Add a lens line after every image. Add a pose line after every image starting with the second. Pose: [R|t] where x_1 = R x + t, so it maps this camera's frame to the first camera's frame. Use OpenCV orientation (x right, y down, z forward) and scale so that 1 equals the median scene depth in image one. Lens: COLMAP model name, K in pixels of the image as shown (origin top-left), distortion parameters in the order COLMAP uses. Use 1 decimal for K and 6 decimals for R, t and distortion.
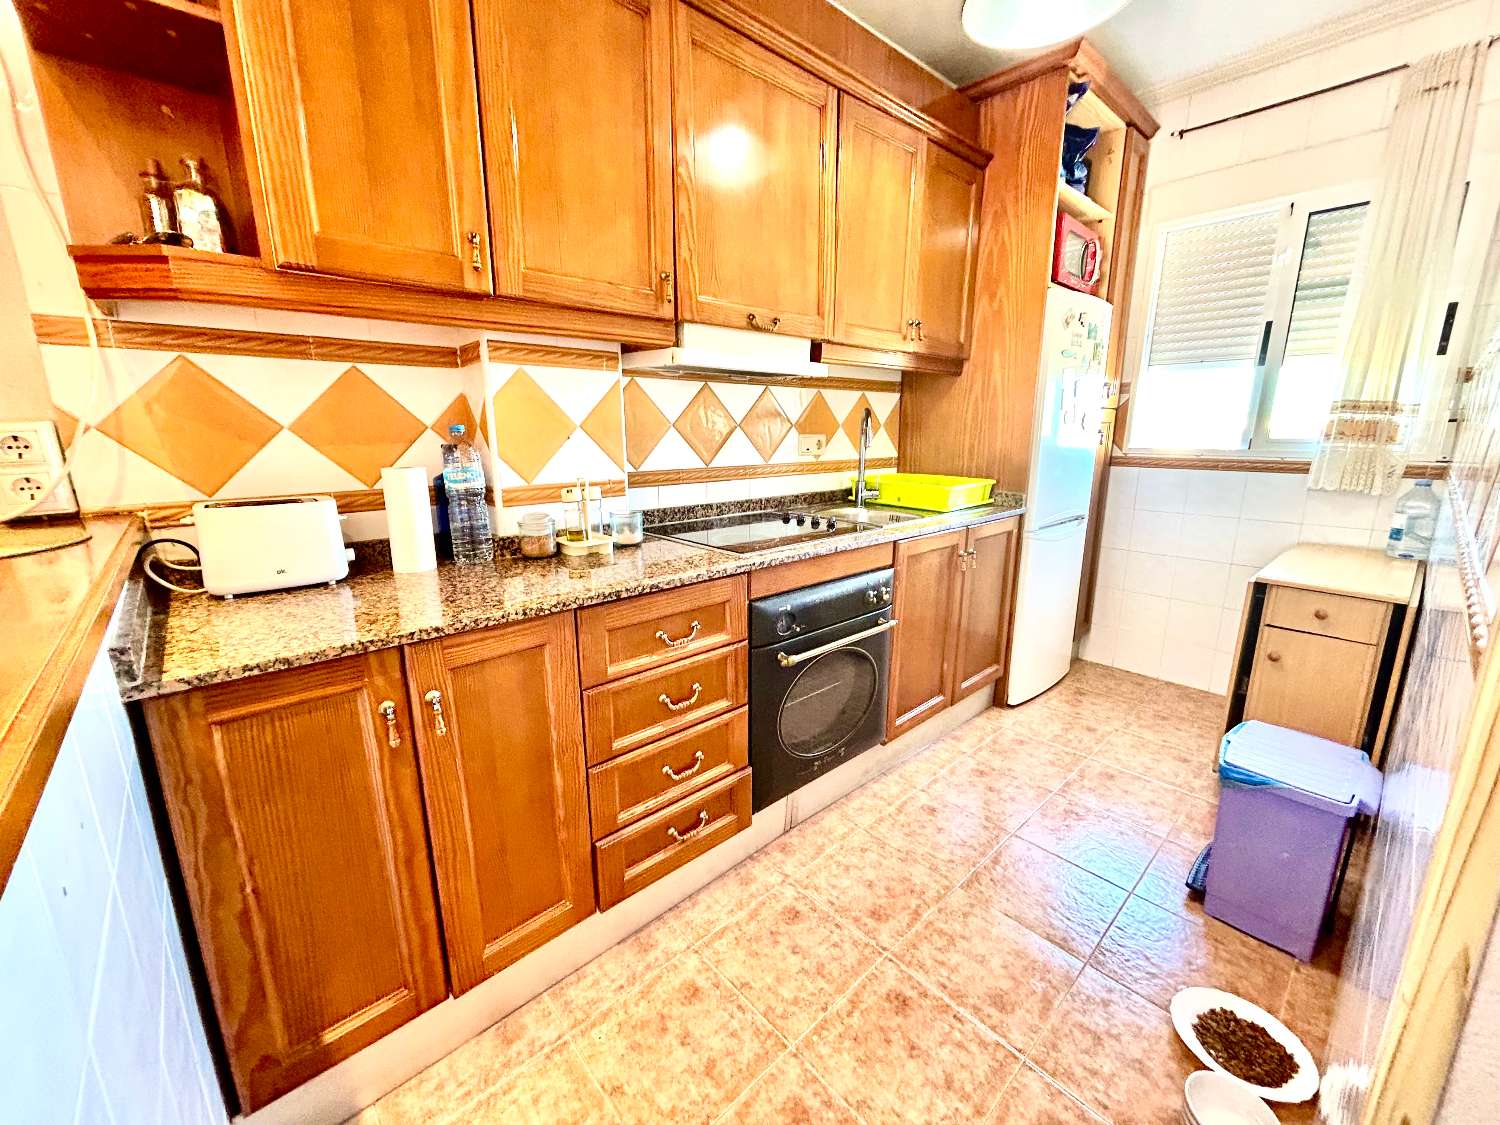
lens RADIAL K [[604.5, 0, 745.8], [0, 604.5, 561.5], [0, 0, 1]] dist [-0.000933, -0.000262]
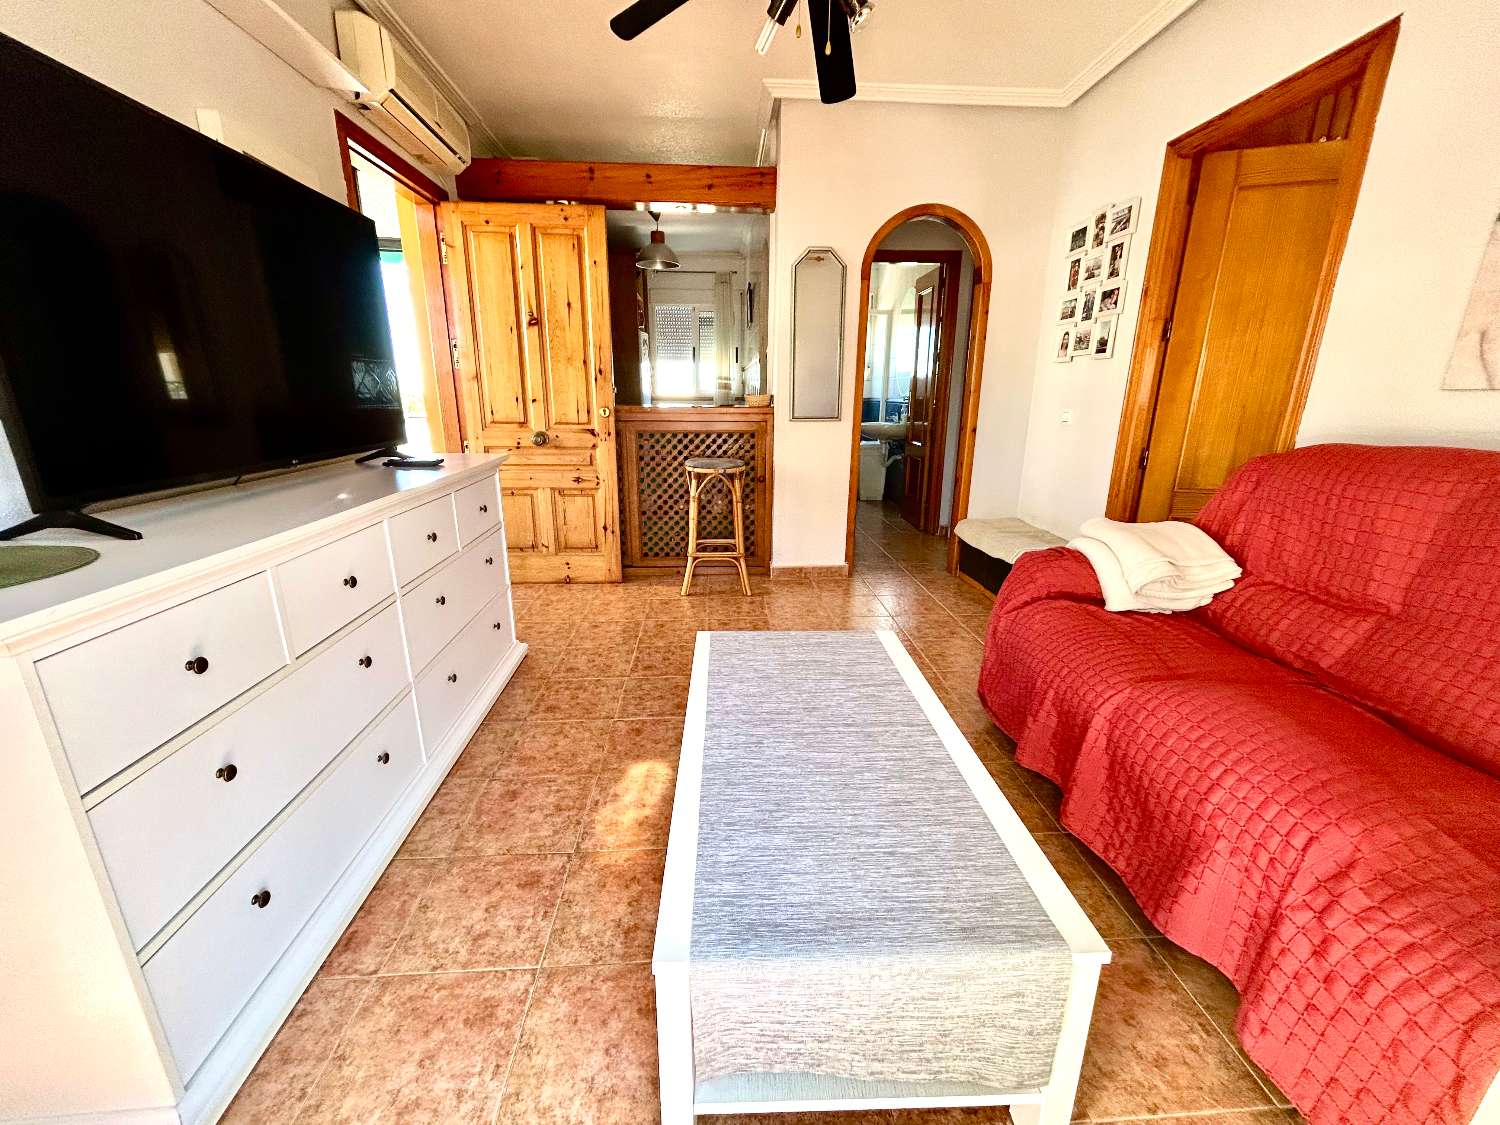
lens RADIAL K [[604.5, 0, 740.0], [0, 604.5, 564.8], [0, 0, 1]] dist [-0.000933, -0.000262]
pose [[0.636688, -0.207045, 0.742806, -1.572066], [0.164987, 0.977549, 0.131059, 0.317100], [-0.753264, 0.039110, 0.656554, -1.178844]]
